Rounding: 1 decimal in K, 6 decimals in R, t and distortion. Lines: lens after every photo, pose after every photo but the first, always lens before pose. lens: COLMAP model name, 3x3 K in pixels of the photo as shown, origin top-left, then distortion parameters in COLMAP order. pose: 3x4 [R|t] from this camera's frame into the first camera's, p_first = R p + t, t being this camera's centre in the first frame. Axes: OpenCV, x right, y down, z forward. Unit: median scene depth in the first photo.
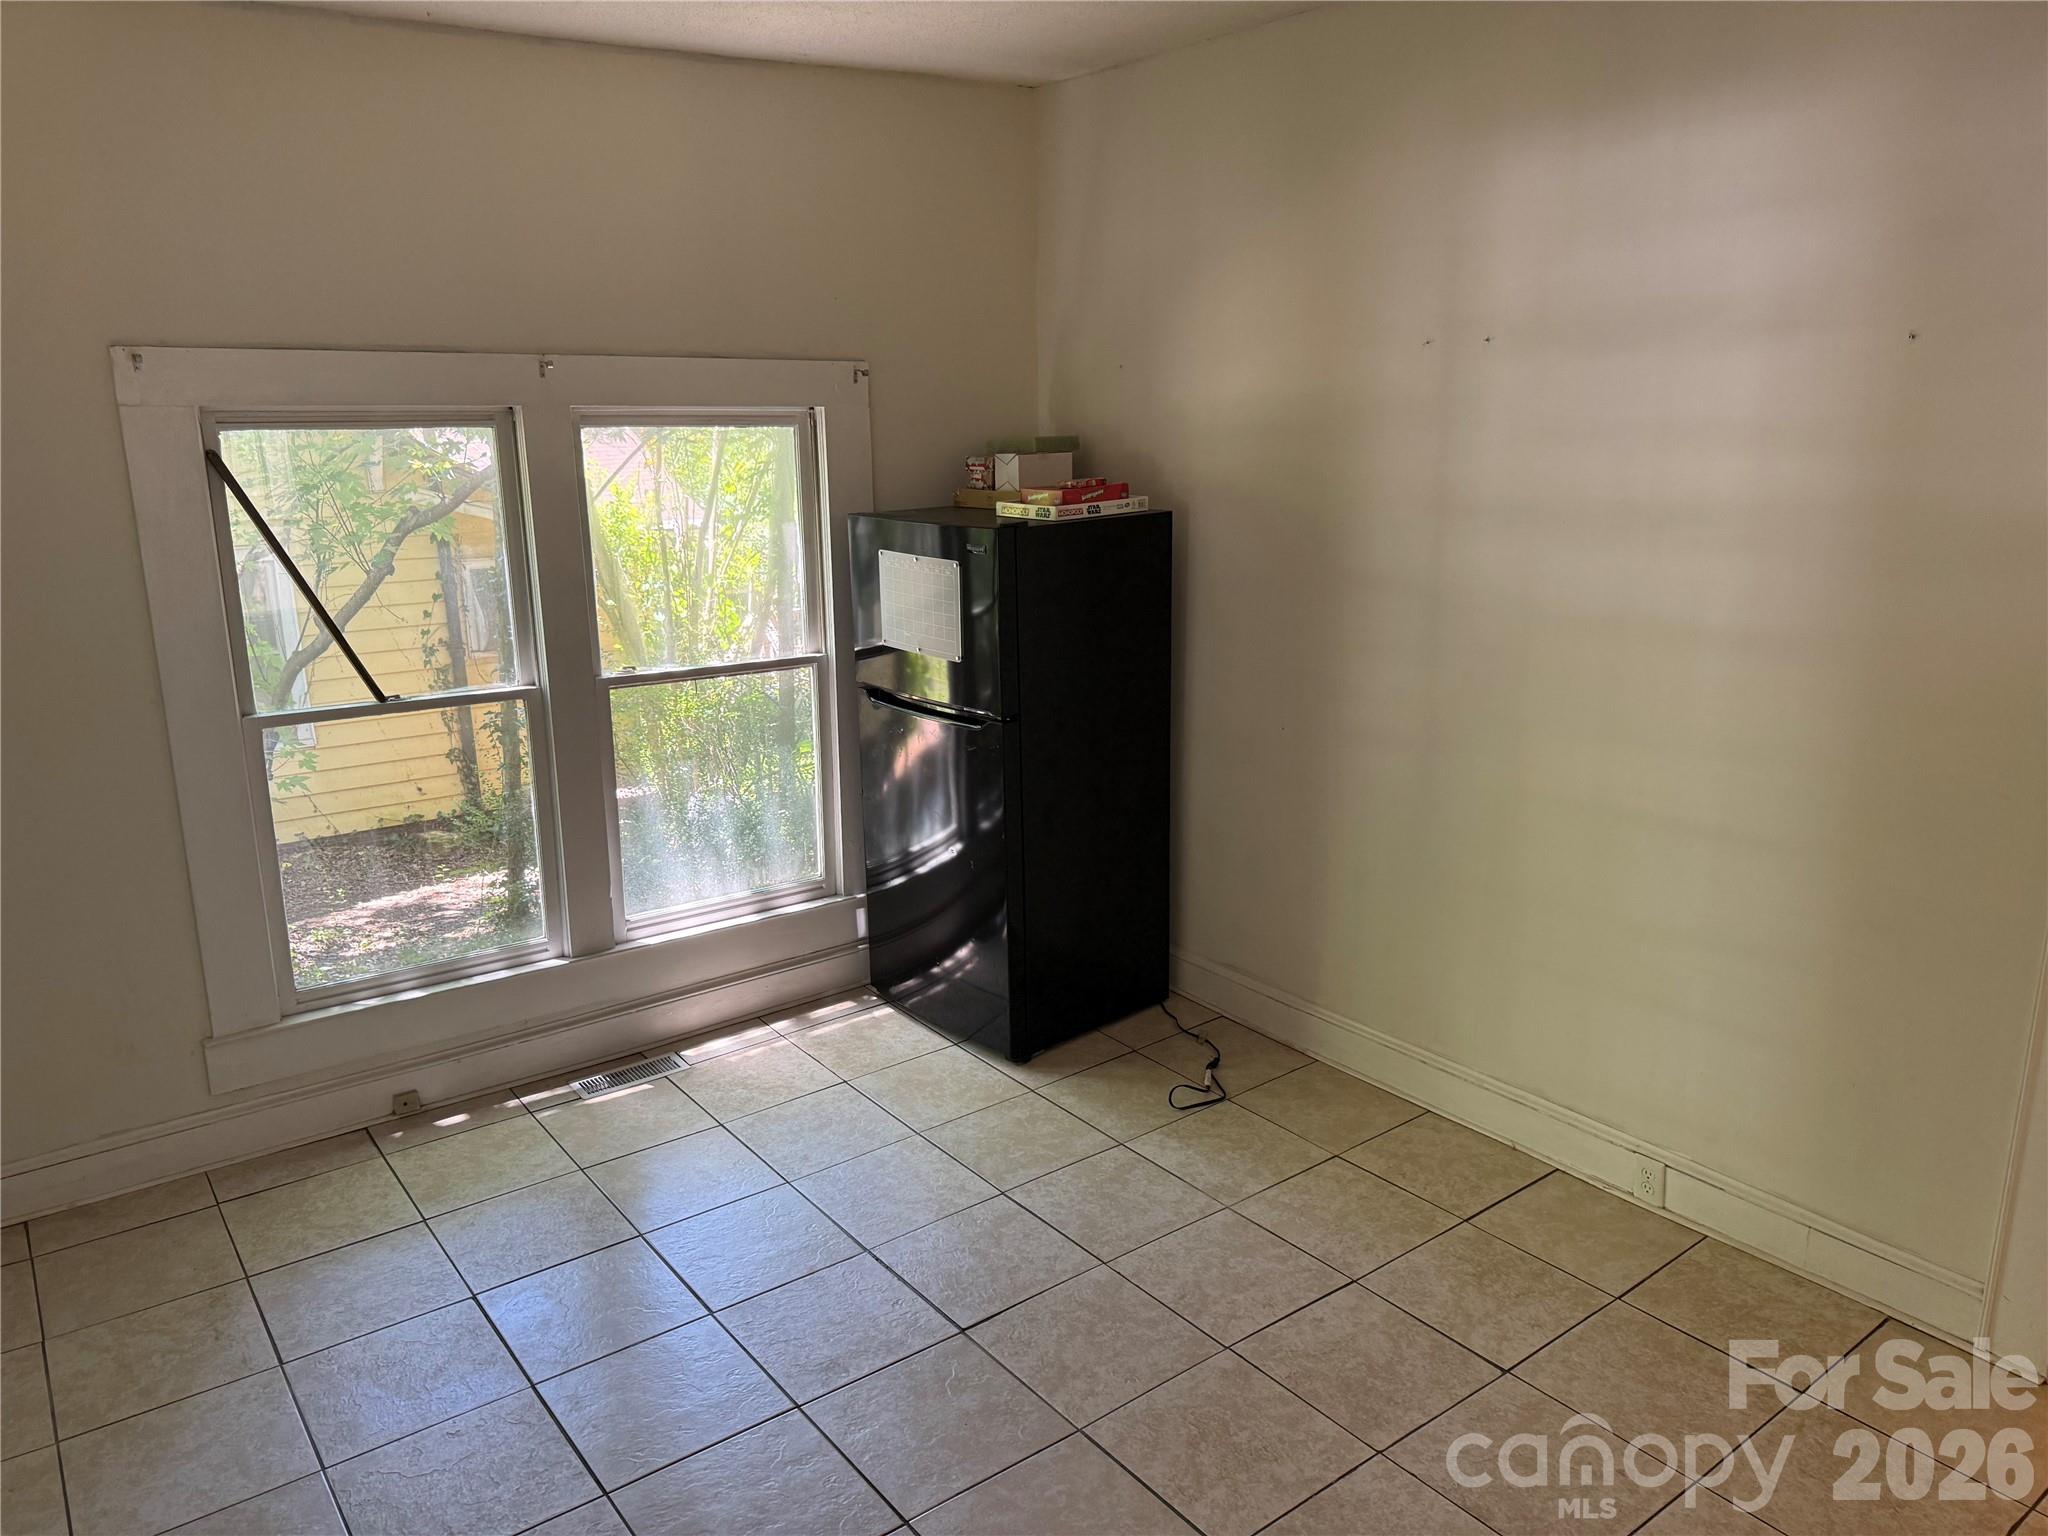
lens RADIAL K [[1448.7, 0, 1021.3], [0, 1448.7, 763.8], [0, 0, 1]] dist [0.026869, -0.003523]
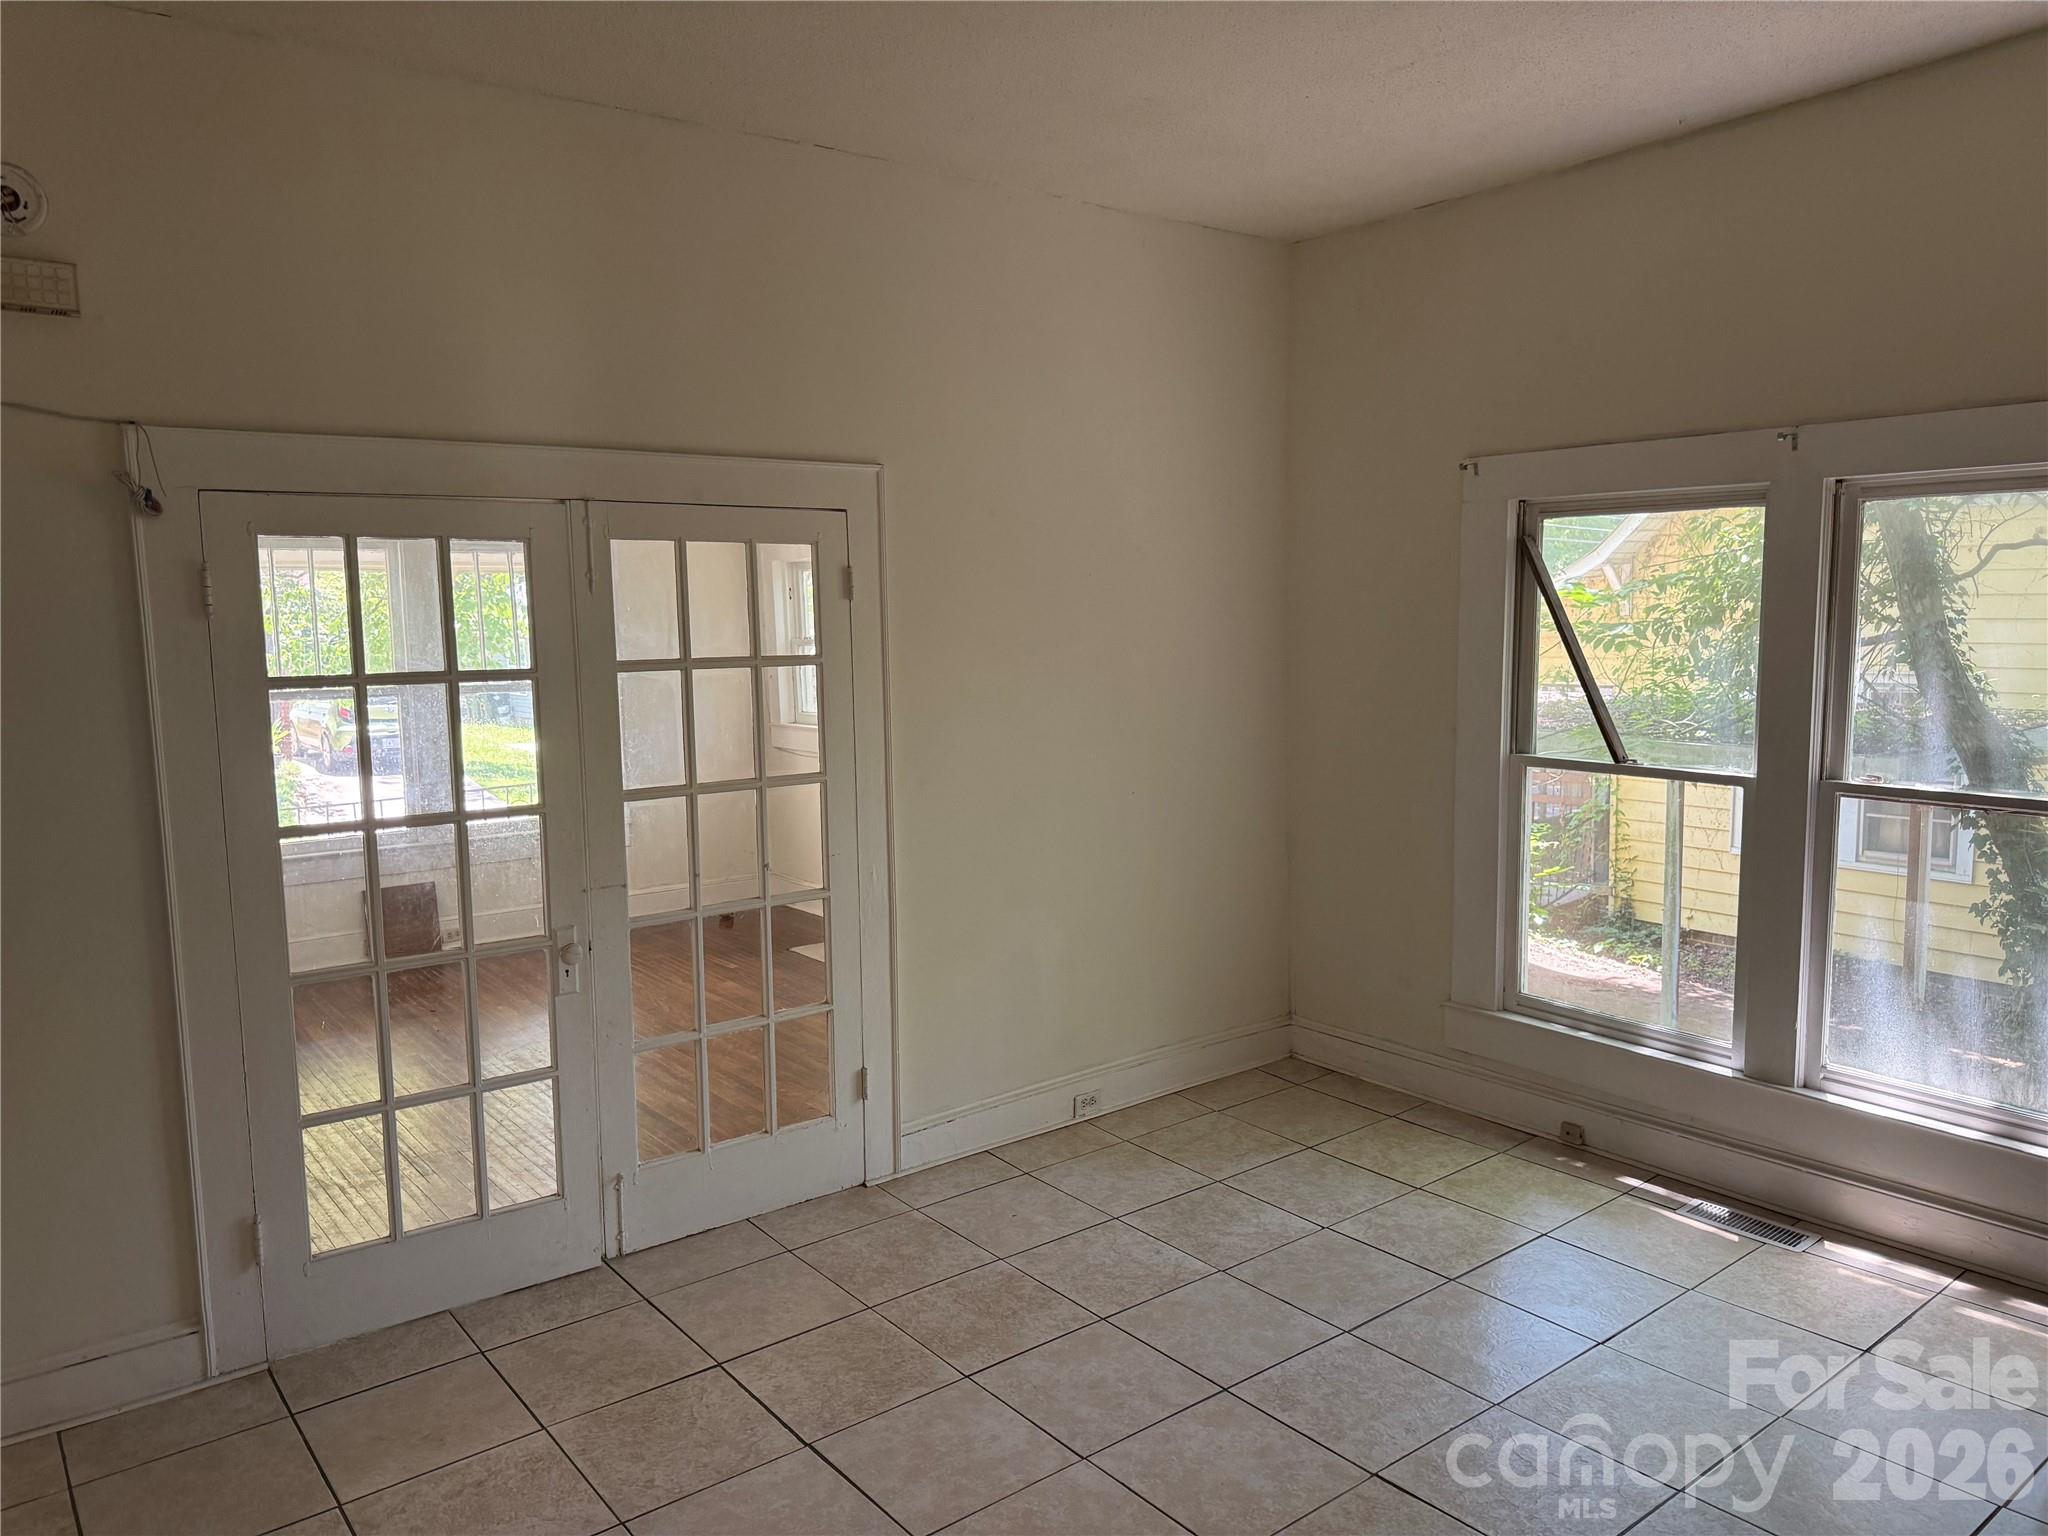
lens RADIAL K [[1448.7, 0, 1021.1], [0, 1448.7, 769.8], [0, 0, 1]] dist [0.026869, -0.003523]
pose [[0.023321, 0.140267, -0.989839, 0.583235], [-0.200629, 0.970622, 0.132817, -0.087299], [0.979390, 0.195493, 0.050777, 0.483380]]
